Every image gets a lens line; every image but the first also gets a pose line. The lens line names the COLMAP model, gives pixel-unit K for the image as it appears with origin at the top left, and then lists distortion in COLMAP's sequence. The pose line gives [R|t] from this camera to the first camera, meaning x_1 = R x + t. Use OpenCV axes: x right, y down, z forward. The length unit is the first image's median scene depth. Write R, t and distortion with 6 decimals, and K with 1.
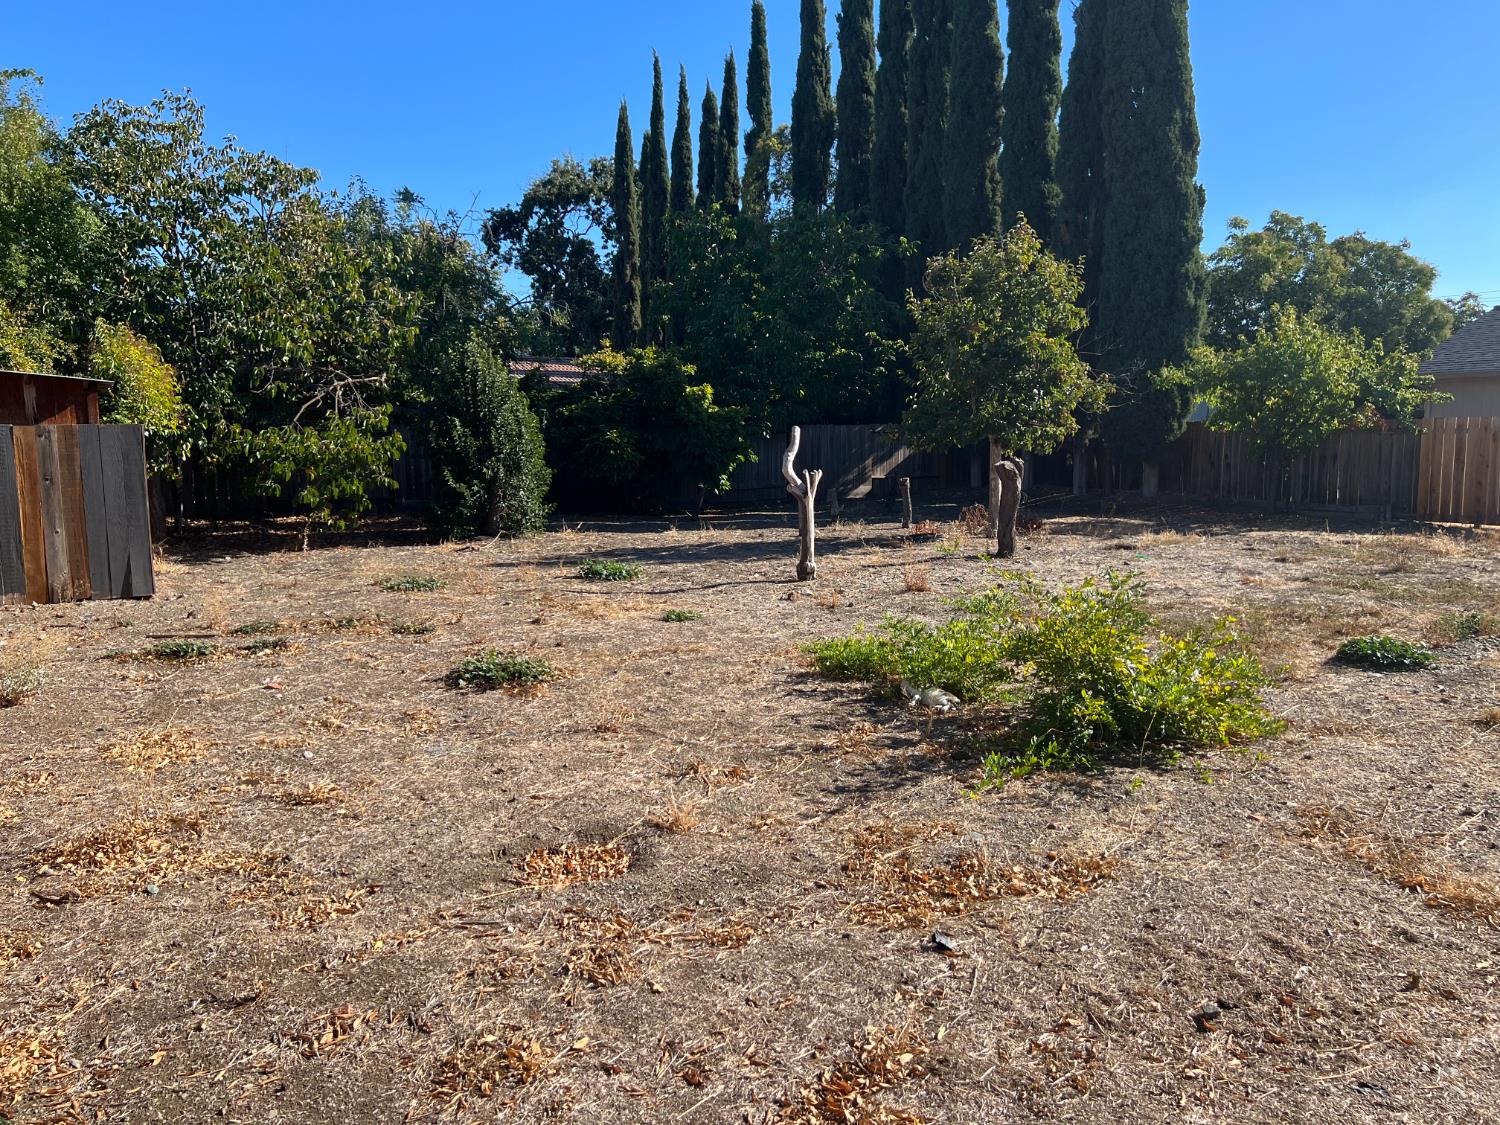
lens RADIAL K [[1123.8, 0, 758.4], [0, 1123.8, 579.7], [0, 0, 1]] dist [0.053855, -0.063930]
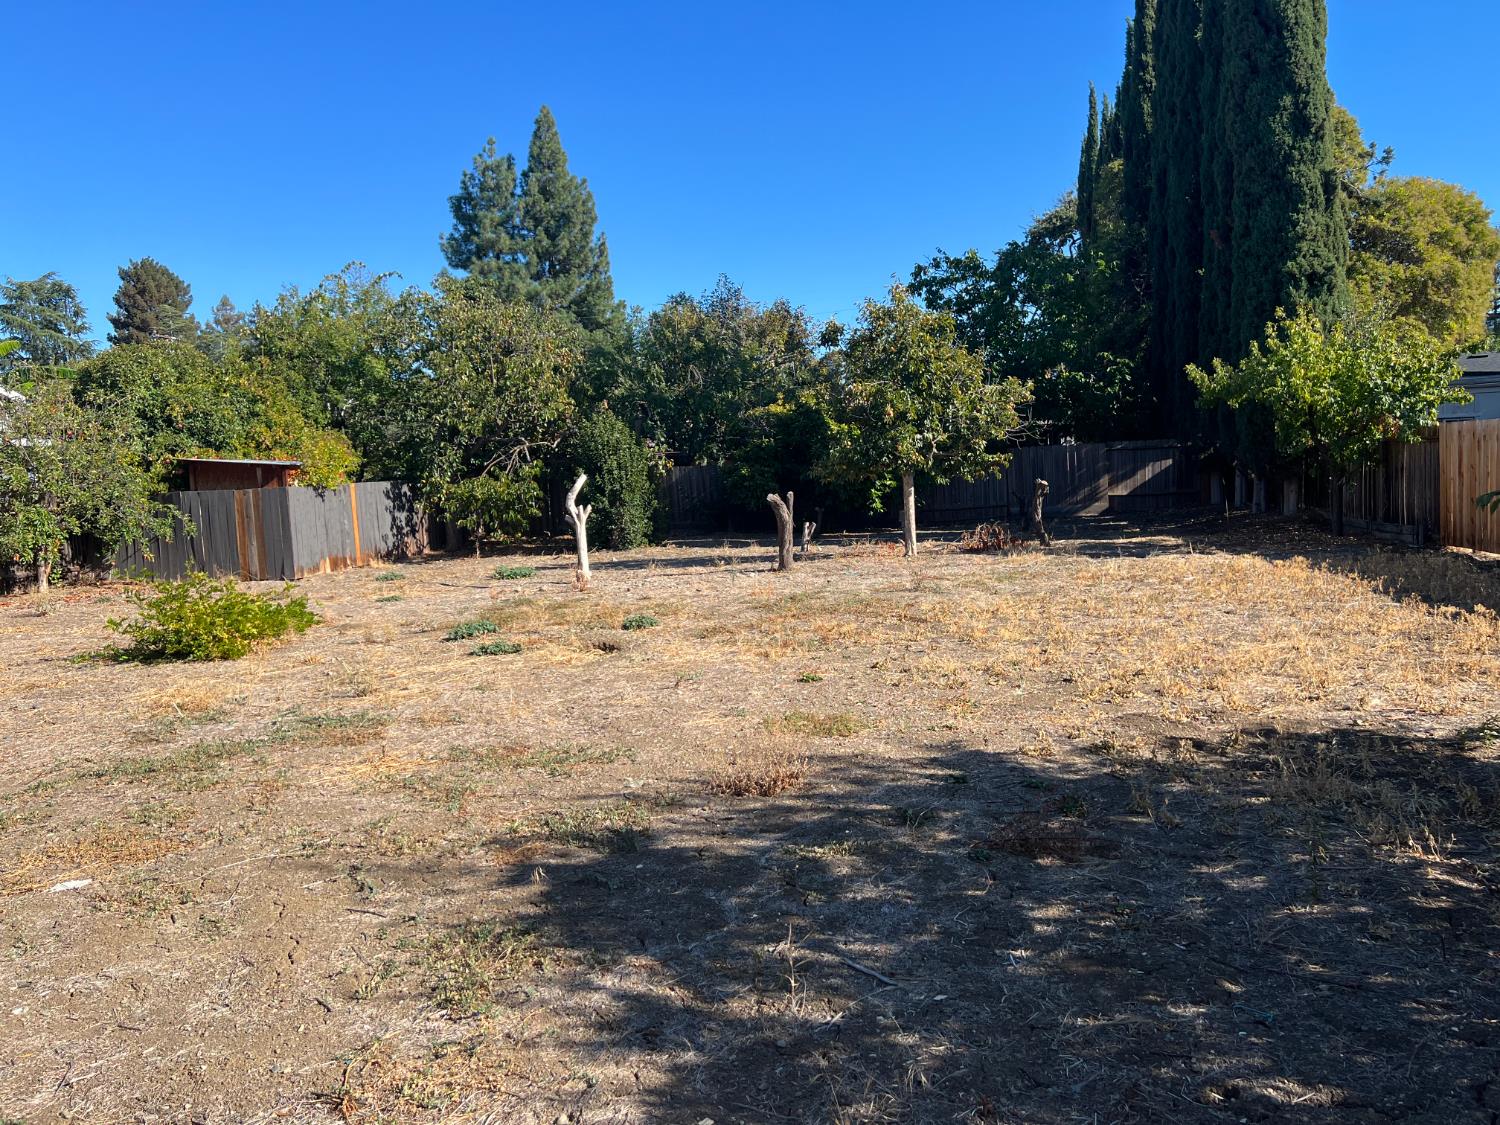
lens RADIAL K [[1123.8, 0, 758.4], [0, 1123.8, 579.7], [0, 0, 1]] dist [0.053855, -0.063930]
pose [[0.775443, 0.031906, -0.630611, 0.564956], [-0.036336, 0.999322, 0.005881, -0.010644], [0.630371, 0.018354, 0.776077, 0.020635]]
